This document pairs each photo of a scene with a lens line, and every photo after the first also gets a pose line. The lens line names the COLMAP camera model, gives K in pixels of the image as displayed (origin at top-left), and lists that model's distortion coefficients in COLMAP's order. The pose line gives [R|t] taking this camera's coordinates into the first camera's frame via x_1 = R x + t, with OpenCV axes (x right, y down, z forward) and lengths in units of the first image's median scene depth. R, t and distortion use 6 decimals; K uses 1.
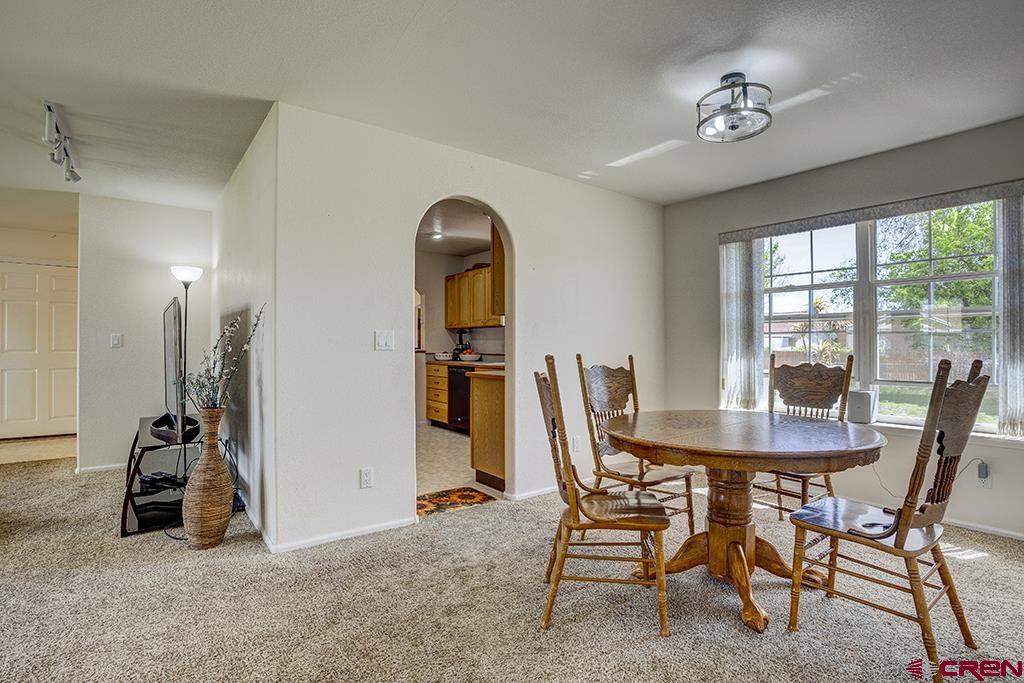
lens RADIAL K [[498.6, 0, 512.0], [0, 498.6, 341.5], [0, 0, 1]] dist [-0.069604, 0.028621]
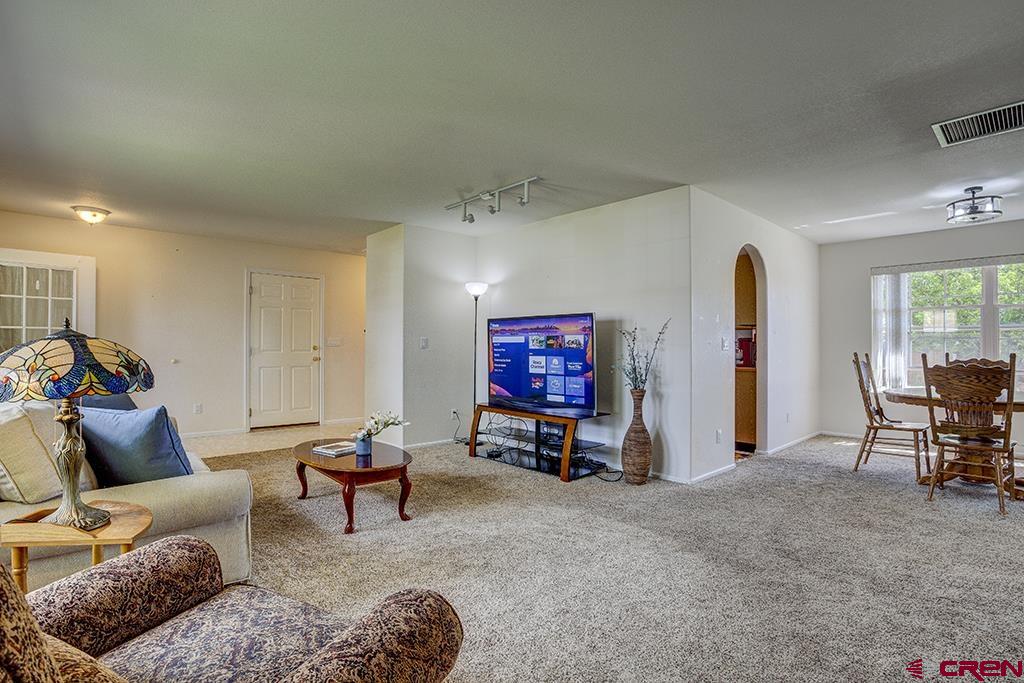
lens RADIAL K [[498.6, 0, 512.0], [0, 498.6, 341.5], [0, 0, 1]] dist [-0.069604, 0.028621]
pose [[0.996579, 0.001717, 0.082632, -0.727503], [-0.001724, 0.999999, 0.000013, -0.005512], [-0.082631, -0.000155, 0.996580, -0.299148]]
